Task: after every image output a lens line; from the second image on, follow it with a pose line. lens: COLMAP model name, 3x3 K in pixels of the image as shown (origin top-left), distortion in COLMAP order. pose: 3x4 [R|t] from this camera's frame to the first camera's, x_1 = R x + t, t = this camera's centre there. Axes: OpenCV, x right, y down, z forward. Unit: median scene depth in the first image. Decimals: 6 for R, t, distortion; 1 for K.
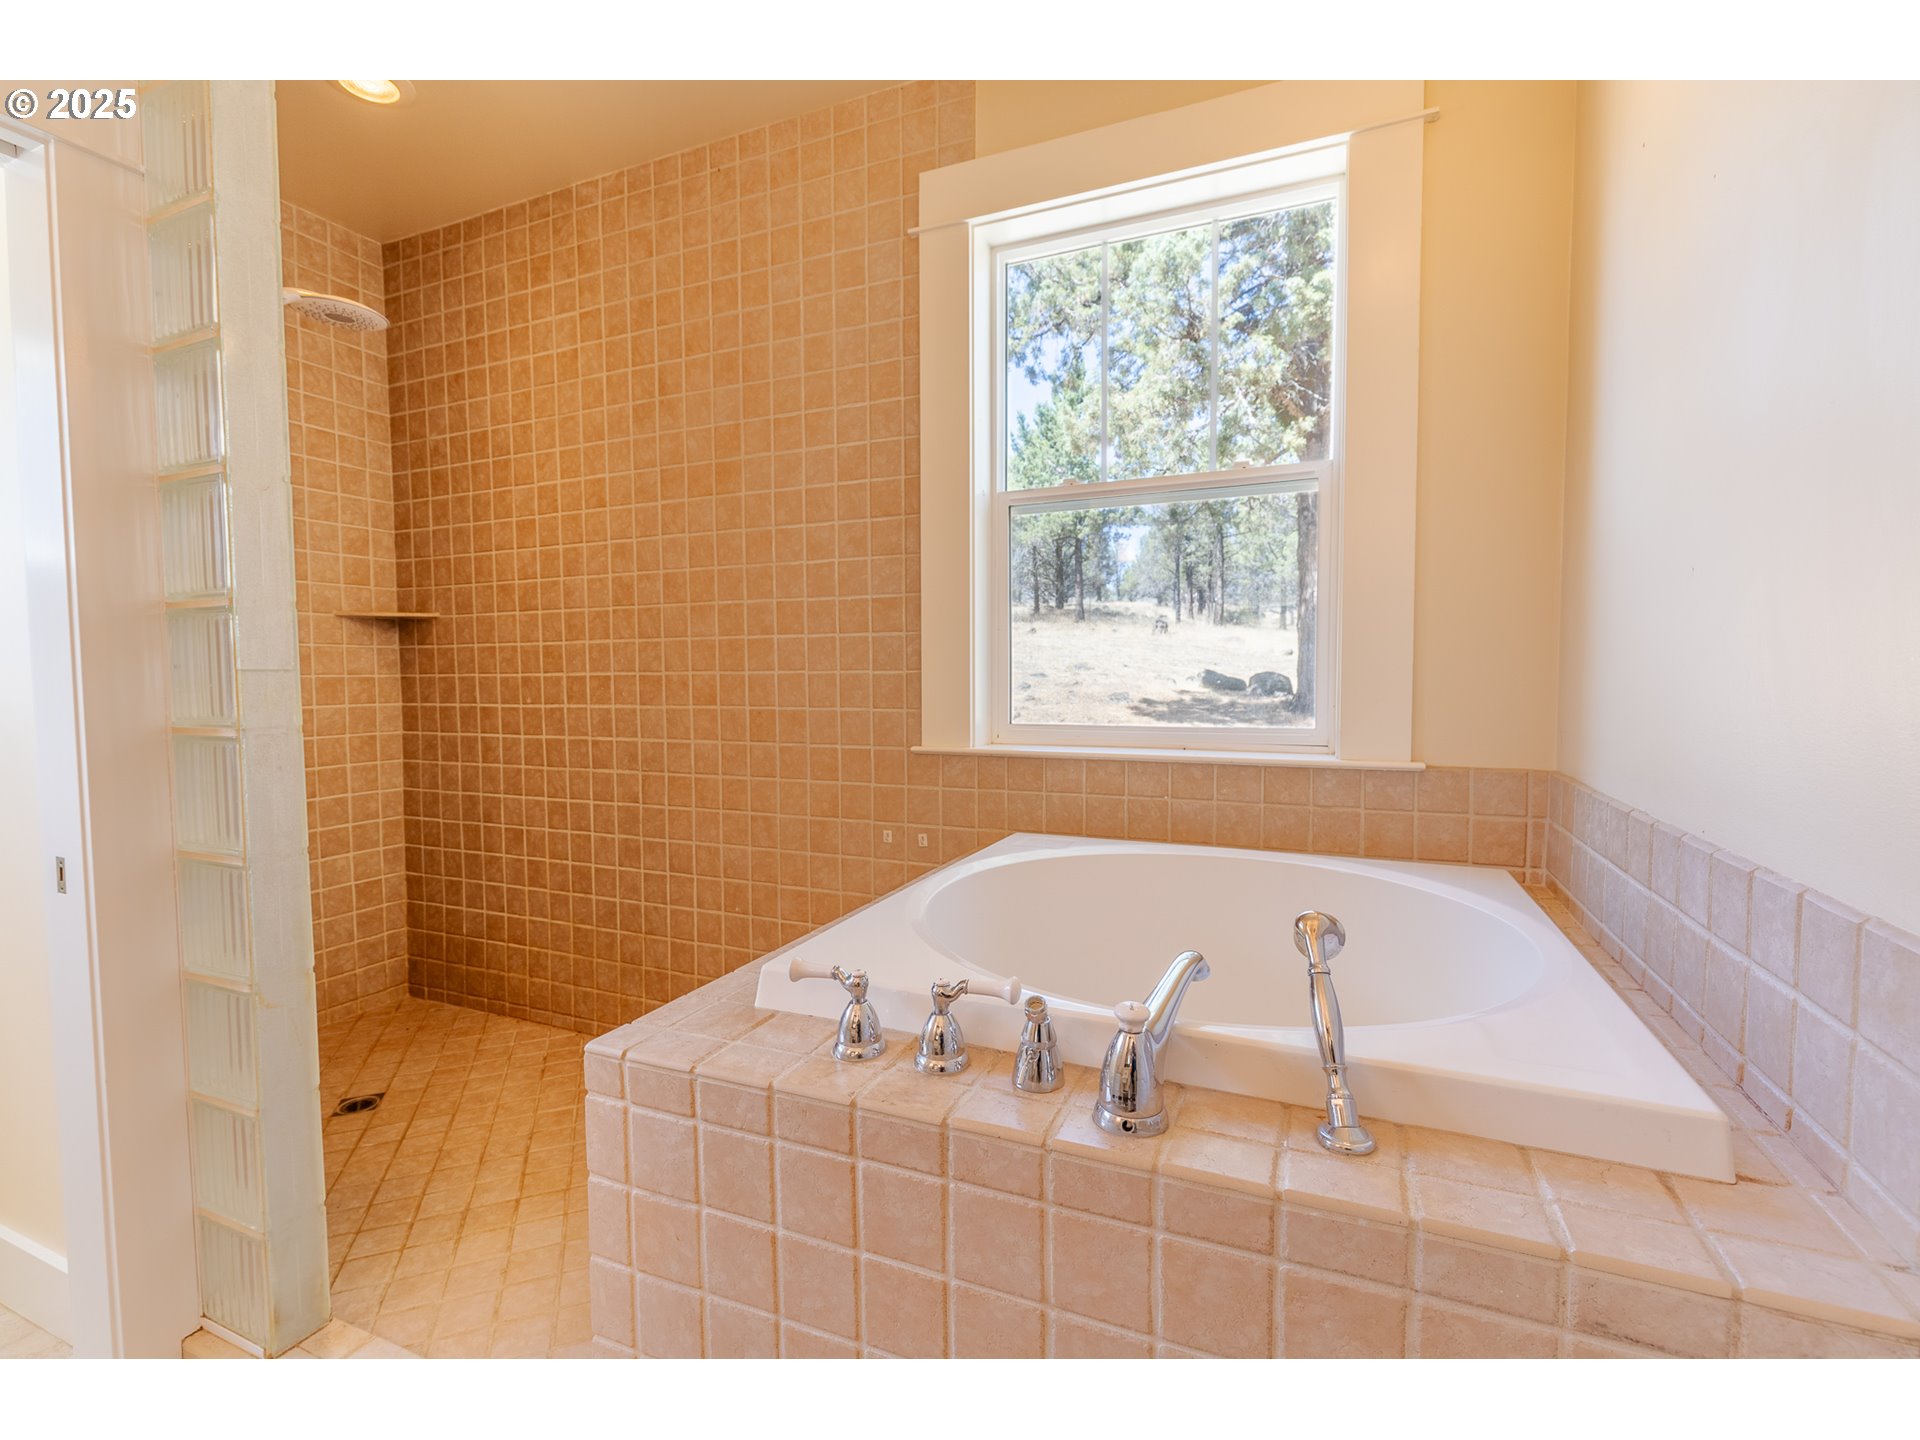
lens RADIAL K [[866.3, 0, 965.7], [0, 866.3, 716.3], [0, 0, 1]] dist [-0.001800, -0.001152]
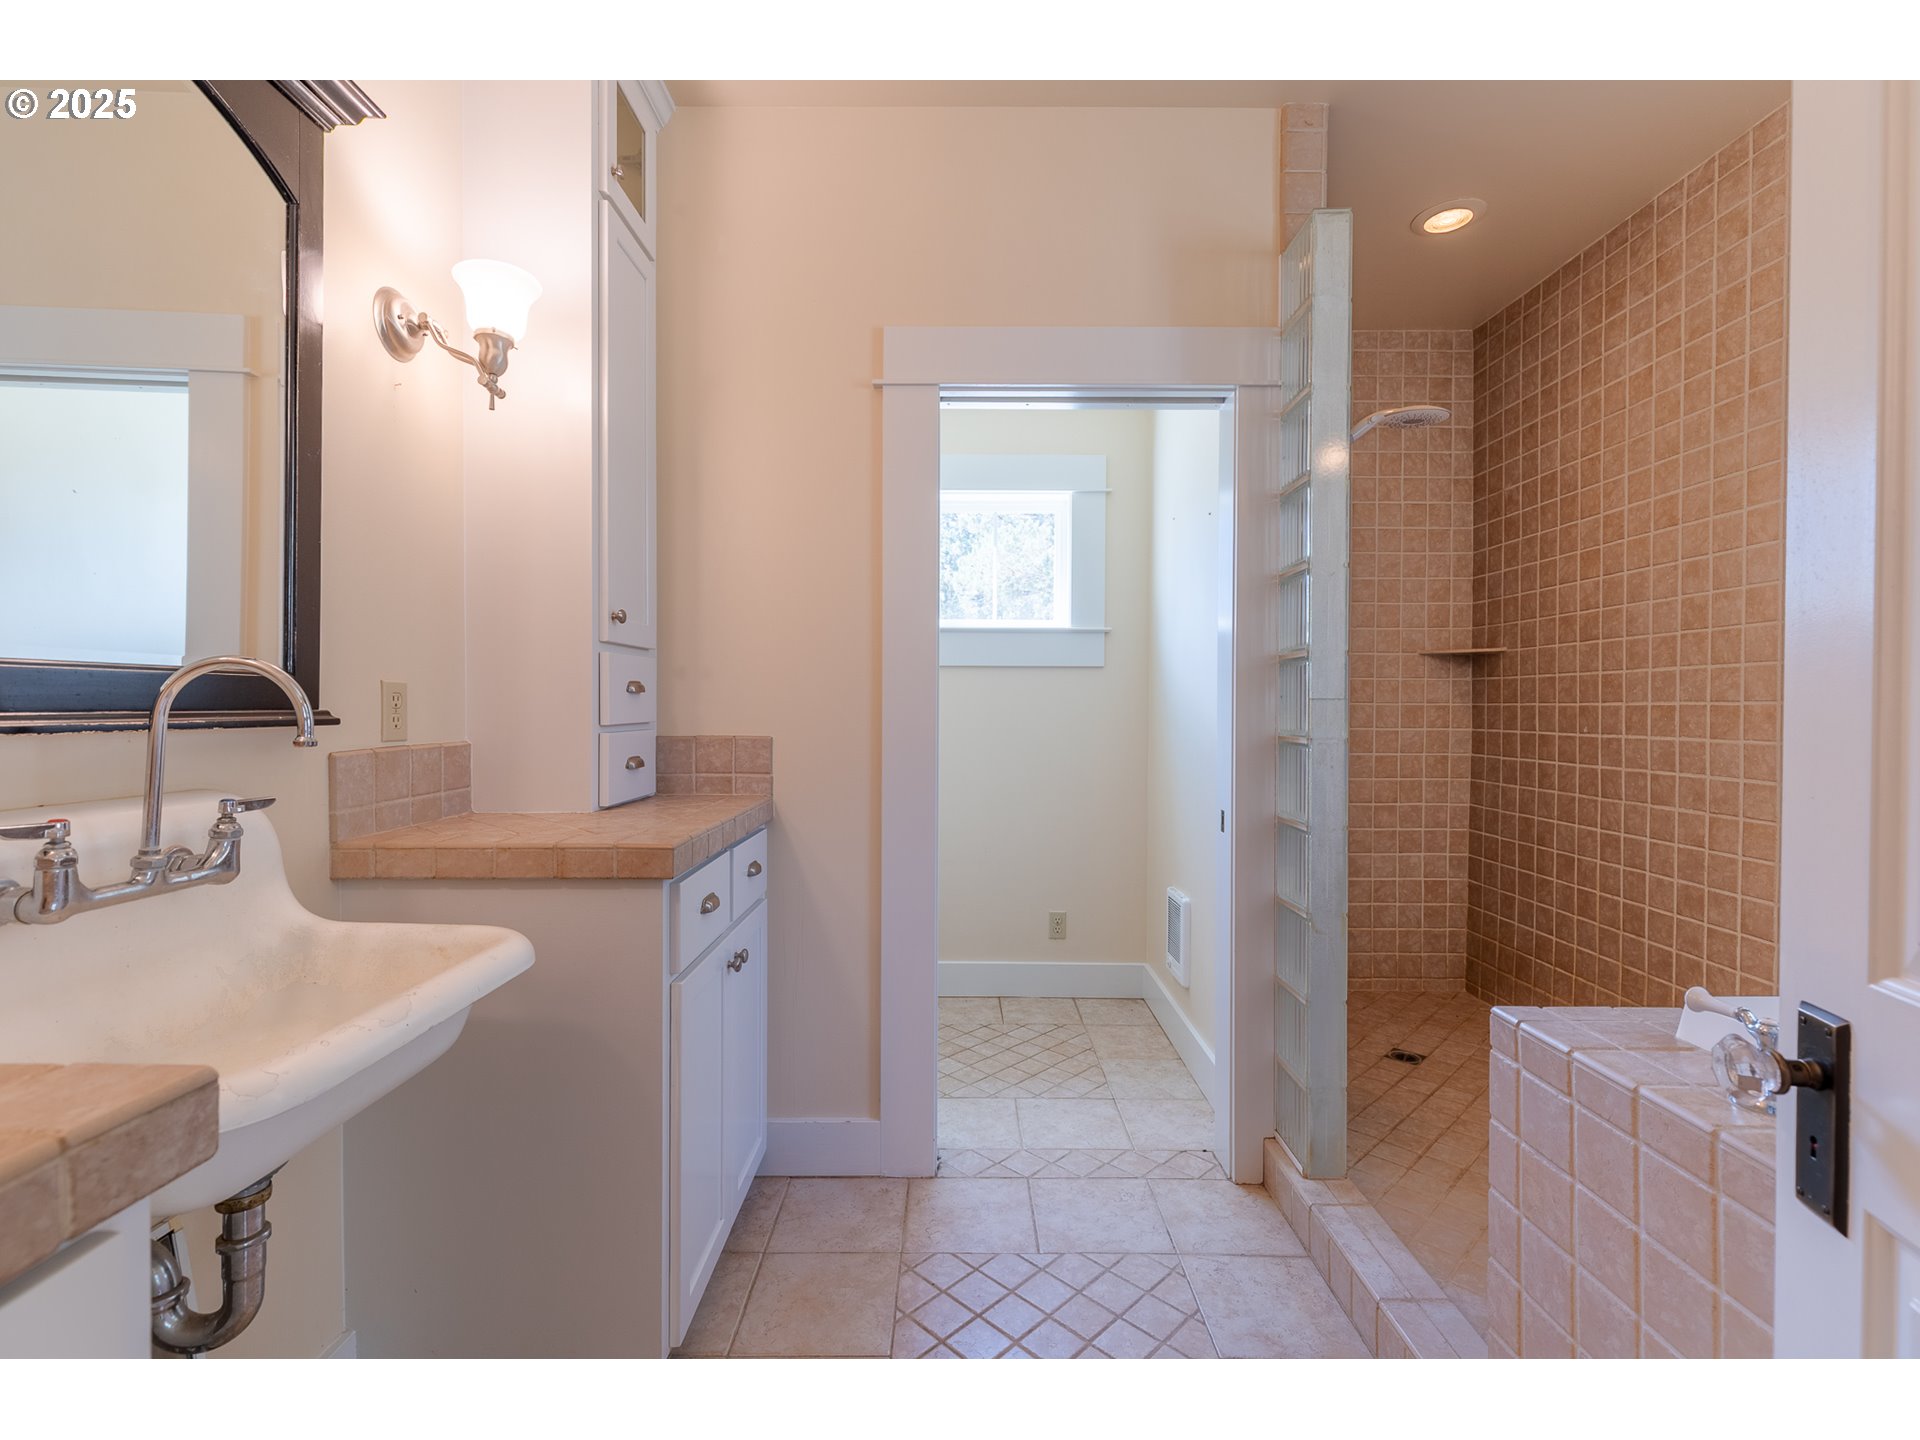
lens RADIAL K [[866.3, 0, 960.4], [0, 866.3, 711.9], [0, 0, 1]] dist [-0.001800, -0.001152]
pose [[0.396773, 0.014504, -0.917802, 0.132605], [-0.050934, 0.998683, -0.006237, 0.004195], [0.916502, 0.049222, 0.396989, -0.065523]]
